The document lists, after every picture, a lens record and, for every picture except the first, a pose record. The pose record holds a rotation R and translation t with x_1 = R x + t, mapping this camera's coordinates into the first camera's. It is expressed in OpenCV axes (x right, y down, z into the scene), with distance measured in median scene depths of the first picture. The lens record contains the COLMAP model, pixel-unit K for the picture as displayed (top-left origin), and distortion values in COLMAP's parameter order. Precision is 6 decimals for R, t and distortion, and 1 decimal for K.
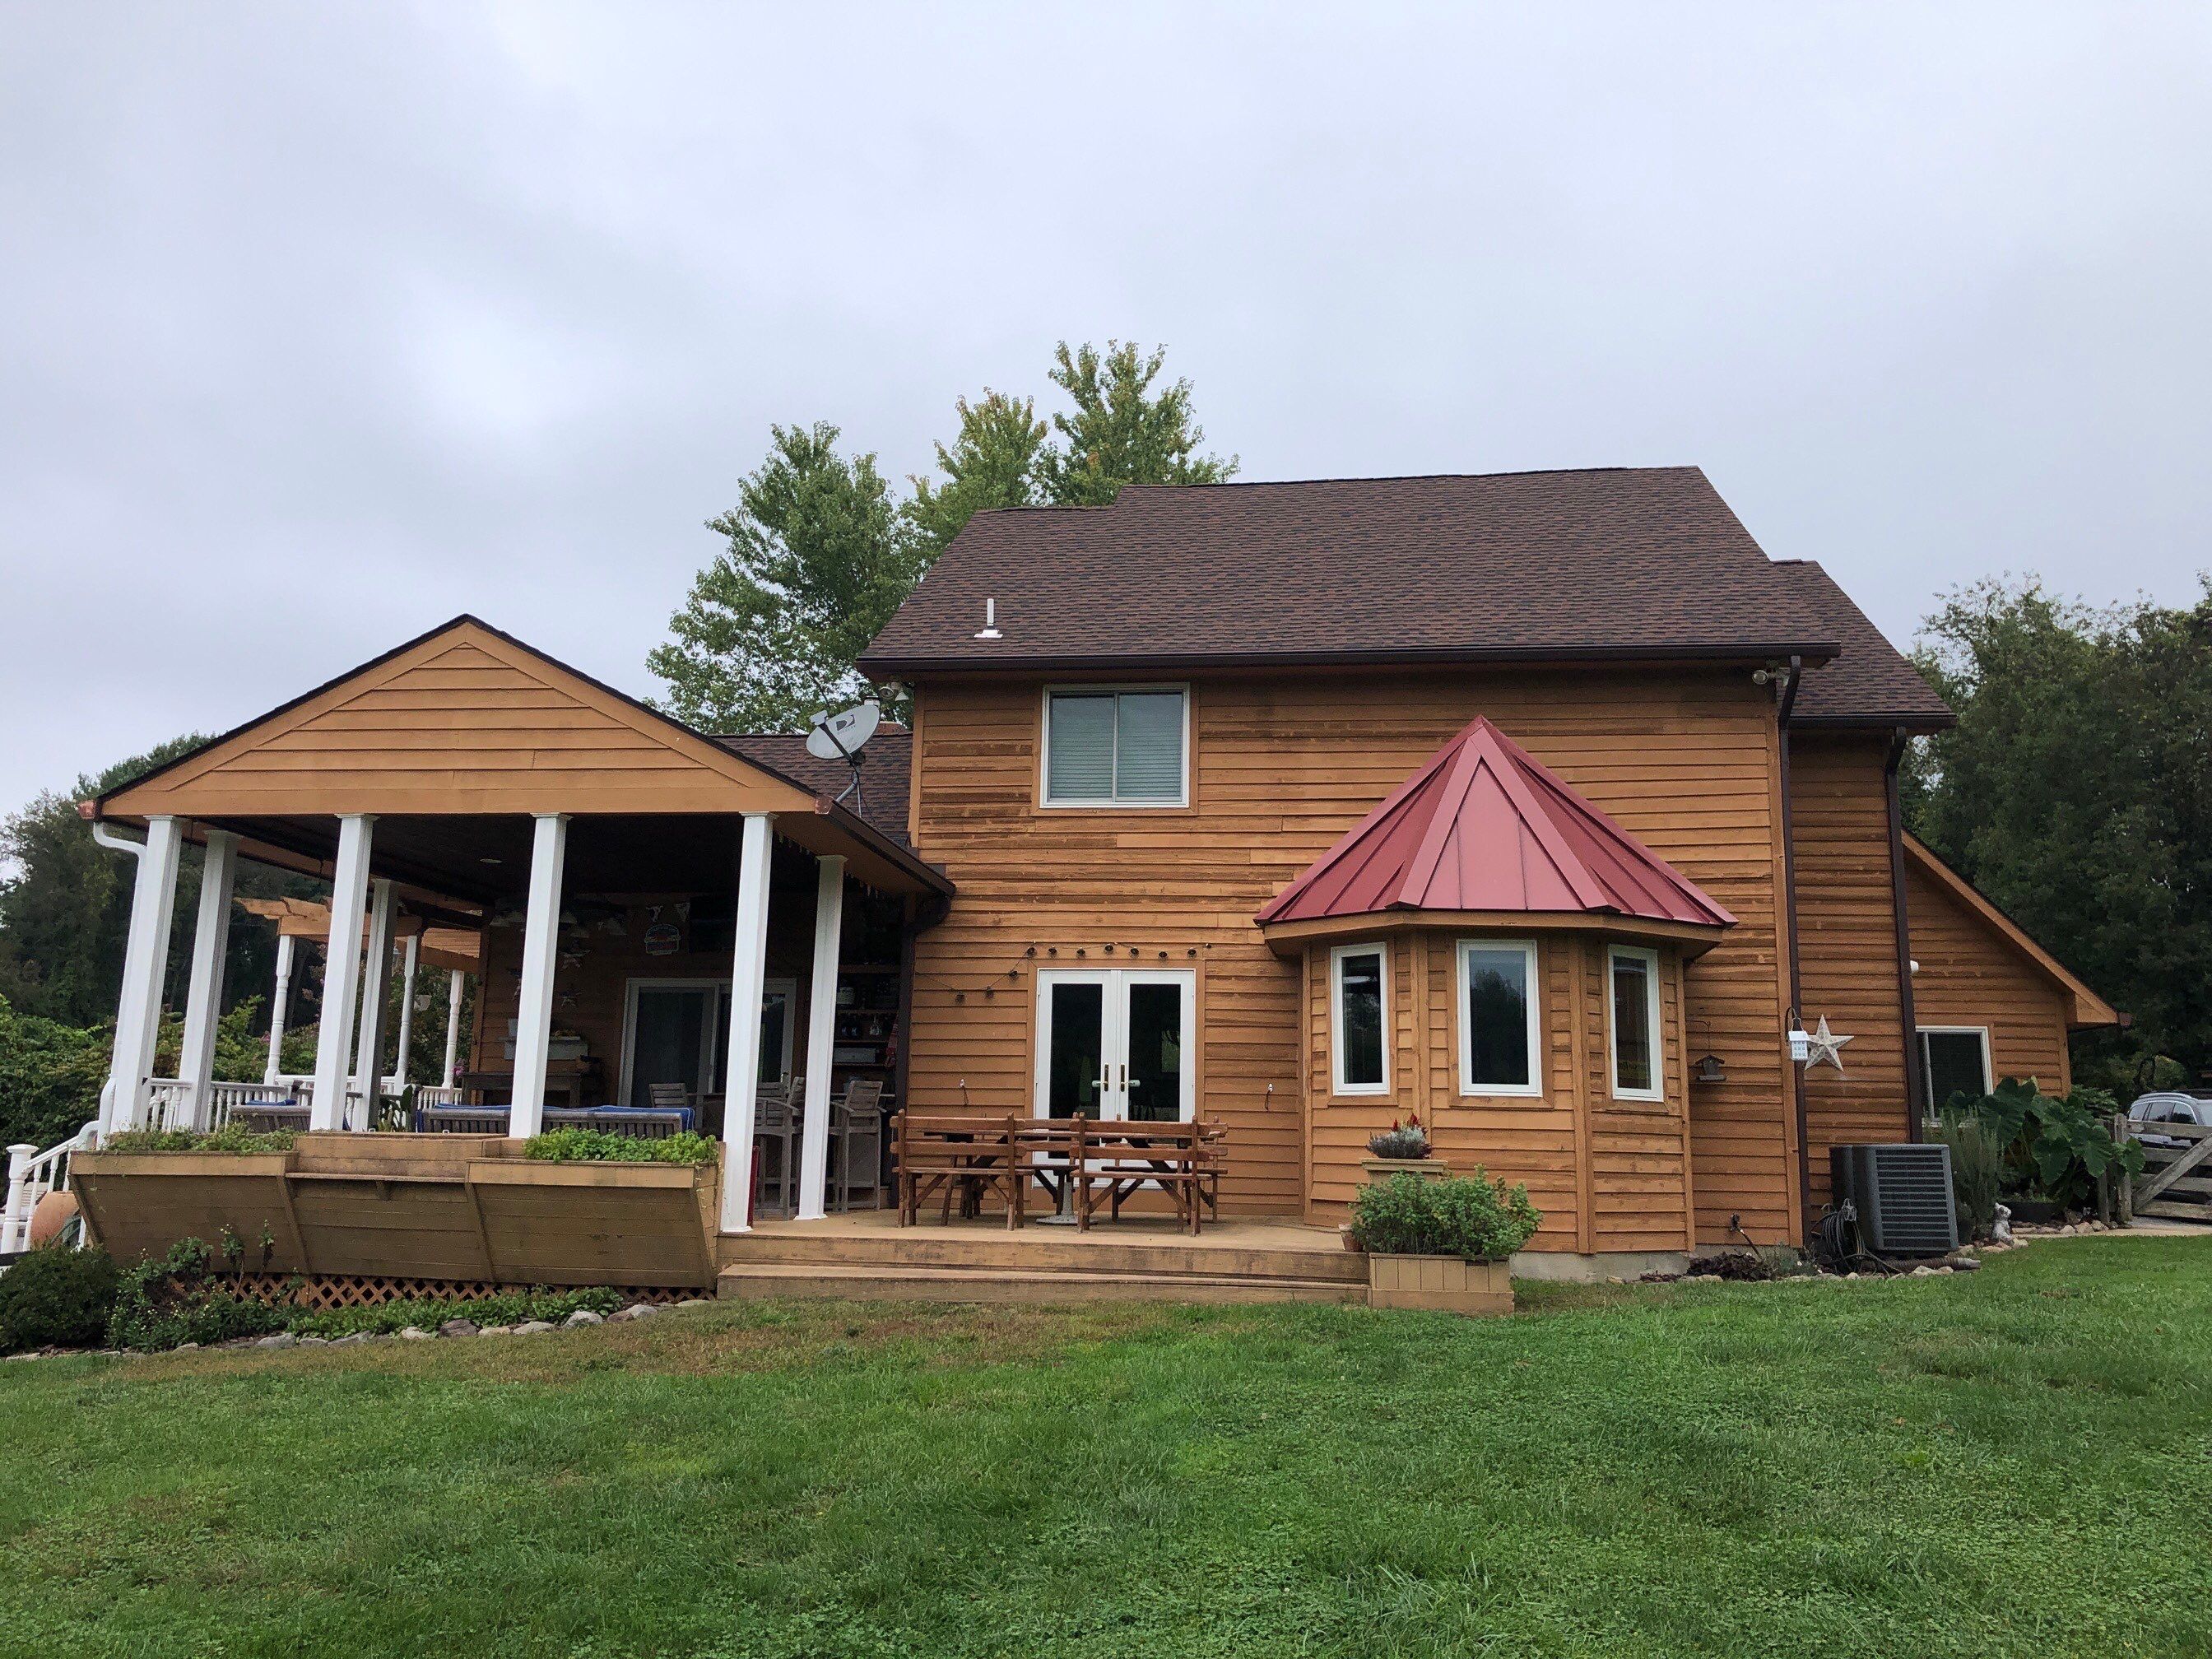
lens RADIAL K [[1801.2, 0, 1110.6], [0, 1801.2, 797.3], [0, 0, 1]] dist [0.012987, 0.006824]
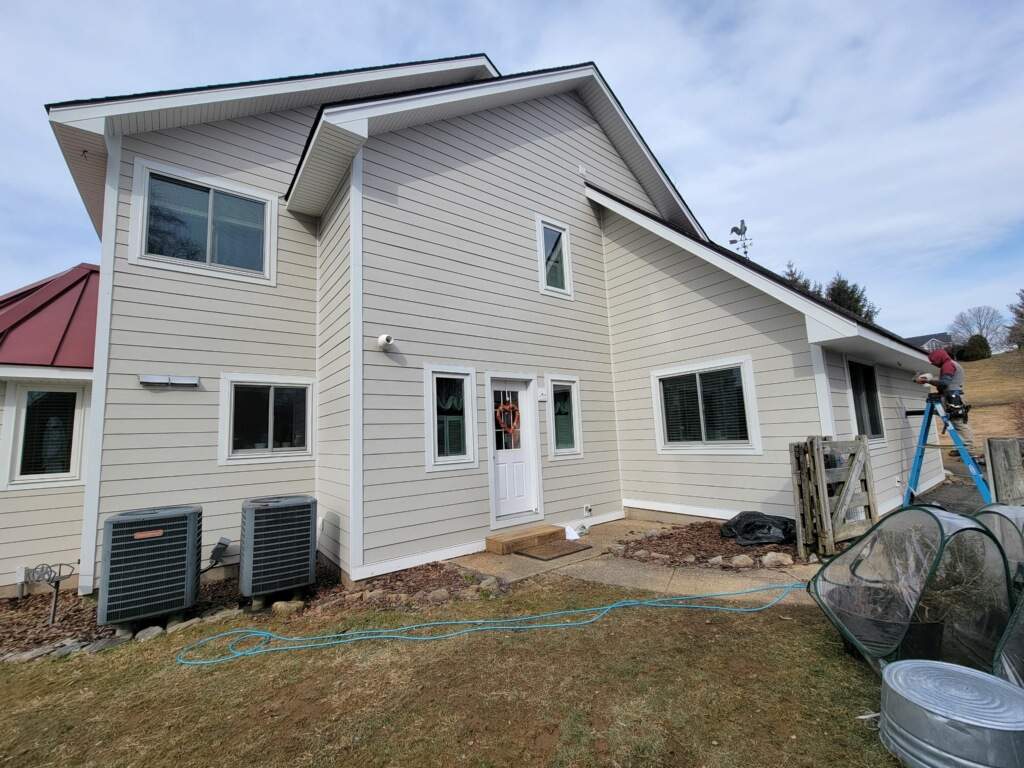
lens RADIAL K [[414.5, 0, 501.1], [0, 414.5, 387.6], [0, 0, 1]] dist [0.002882, -0.003680]
pose [[0.694109, -0.133701, -0.707345, 0.790901], [0.192698, 0.981251, 0.003617, 0.158109], [0.693600, -0.138815, 0.706859, 0.983469]]
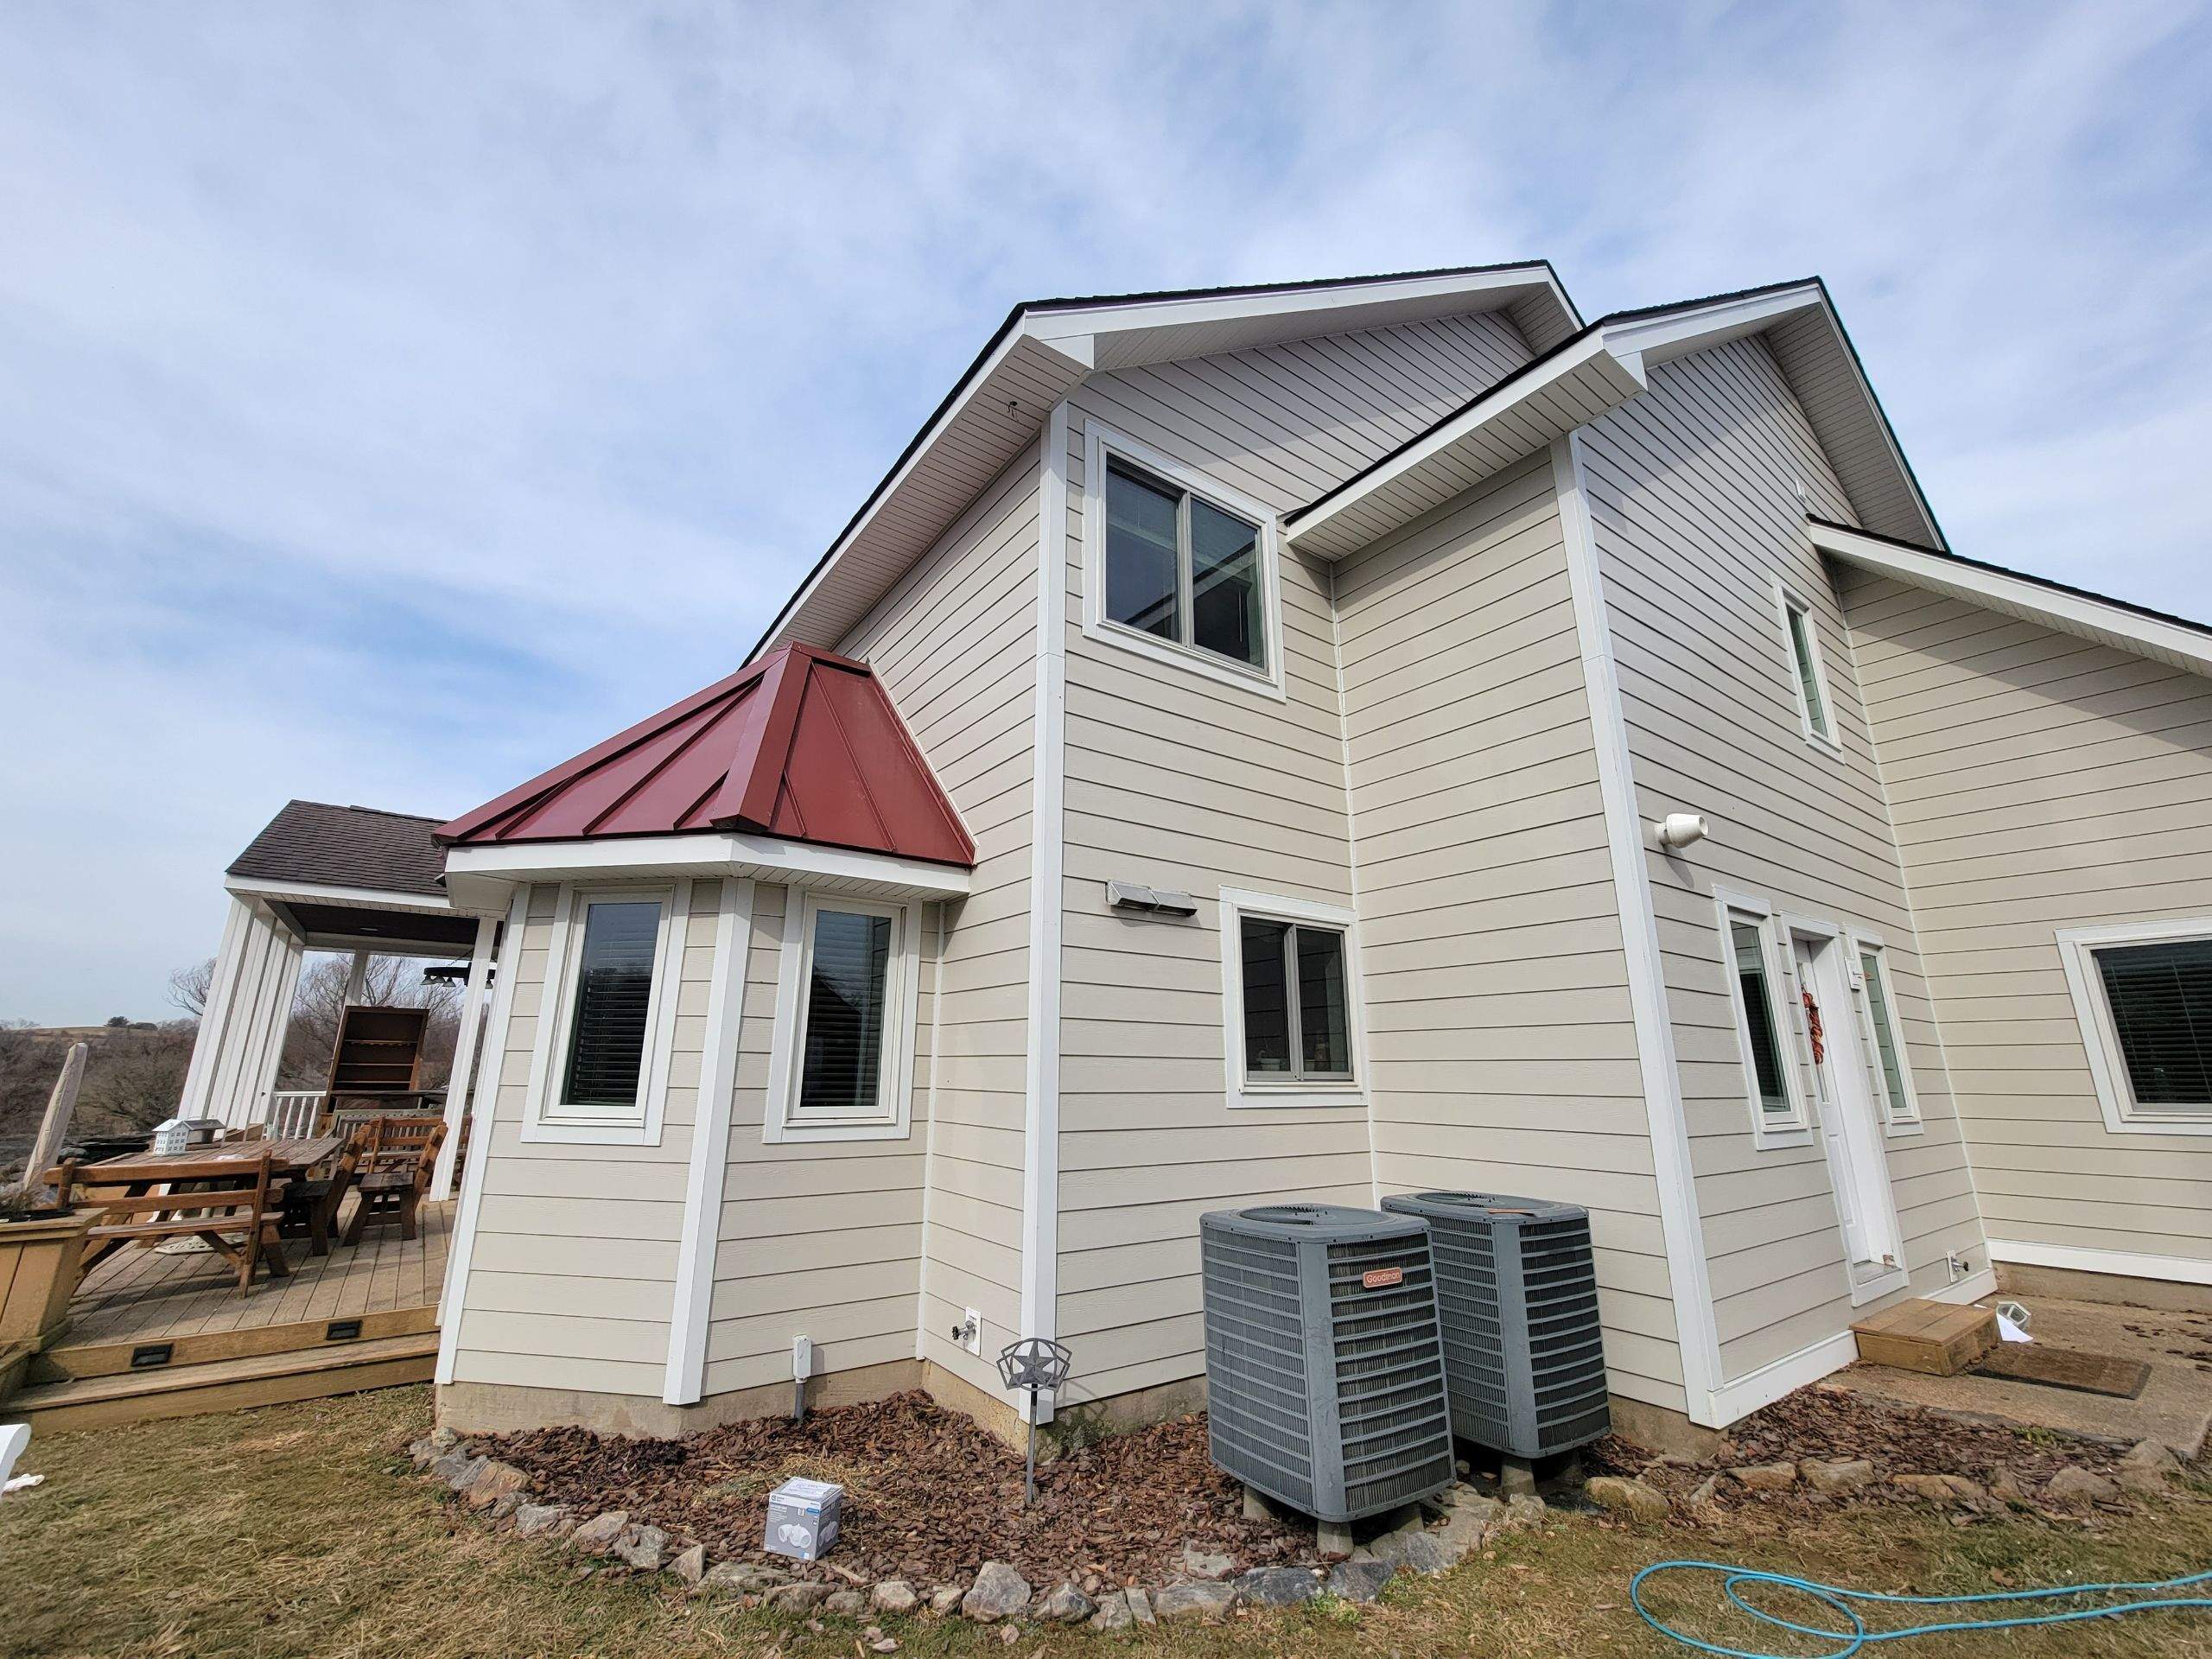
lens RADIAL K [[902.4, 0, 1085.8], [0, 902.4, 833.0], [0, 0, 1]] dist [-0.003032, -0.000616]
pose [[0.677783, -0.201184, -0.707203, 0.588930], [0.146879, 0.979498, -0.137877, 0.120923], [0.720442, -0.010422, 0.693436, 0.805967]]
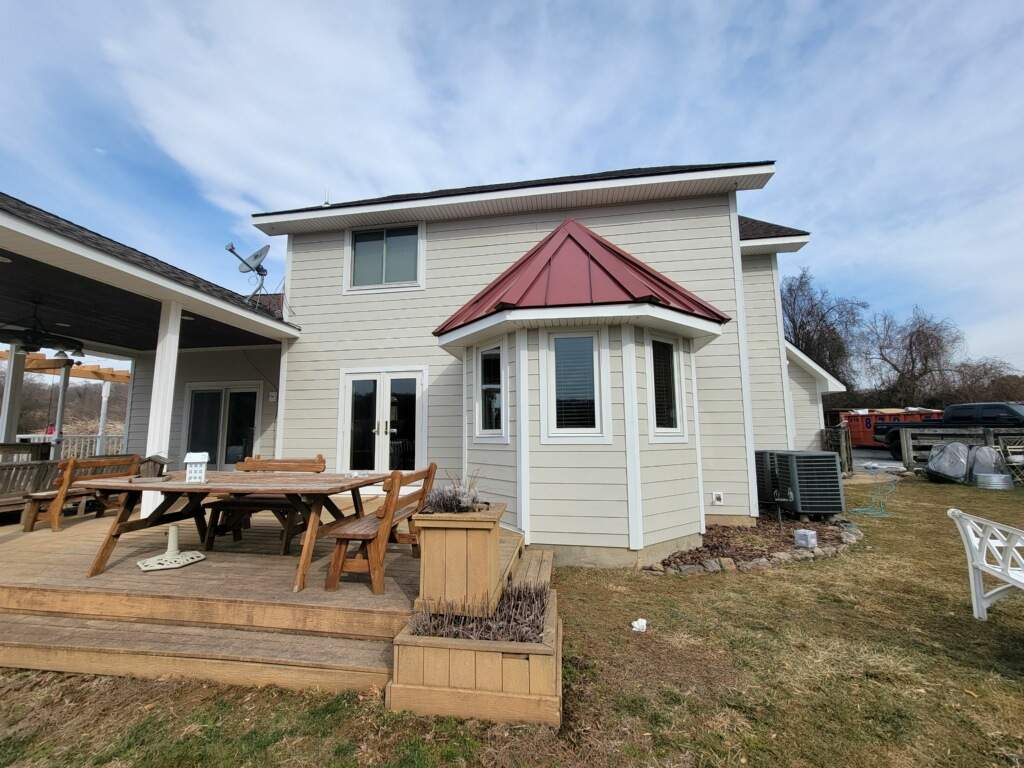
lens RADIAL K [[414.5, 0, 501.1], [0, 414.5, 387.6], [0, 0, 1]] dist [0.002882, -0.003680]
pose [[0.999047, -0.030130, -0.031567, 0.148895], [0.032327, 0.996912, 0.071564, 0.089377], [0.029313, -0.072517, 0.996936, 0.593278]]
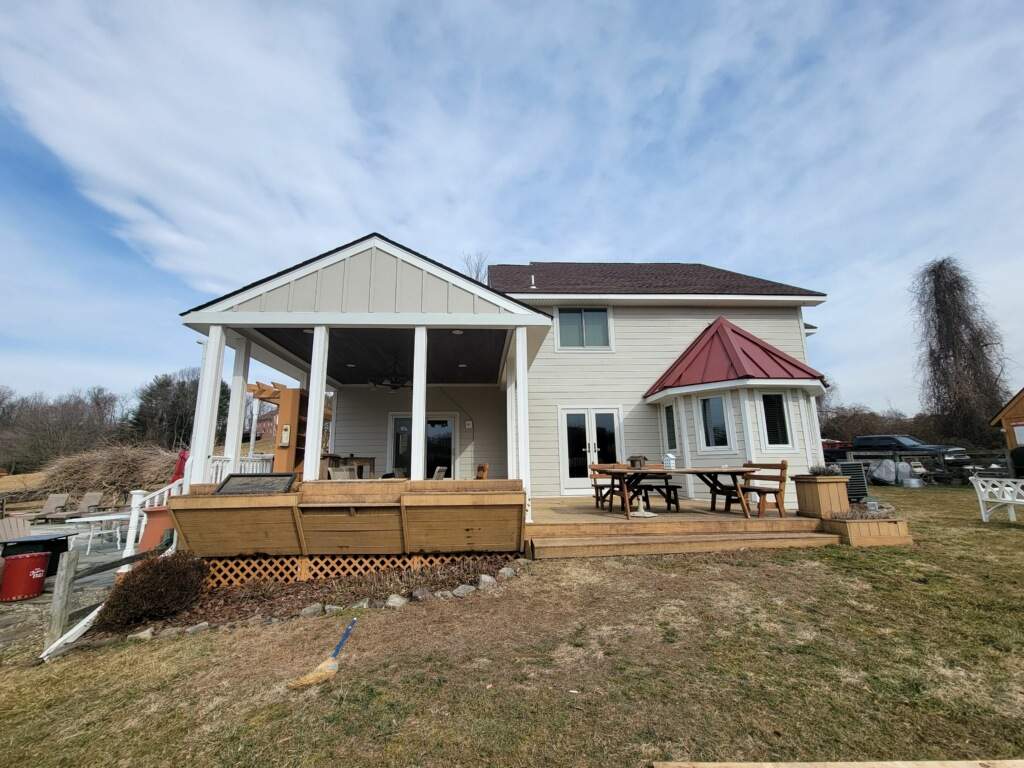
lens RADIAL K [[414.5, 0, 501.1], [0, 414.5, 387.6], [0, 0, 1]] dist [0.002882, -0.003680]
pose [[0.983670, 0.002121, 0.179970, -0.257508], [-0.002070, 0.999998, -0.000474, 0.068107], [-0.179970, 0.000093, 0.983672, 0.424712]]
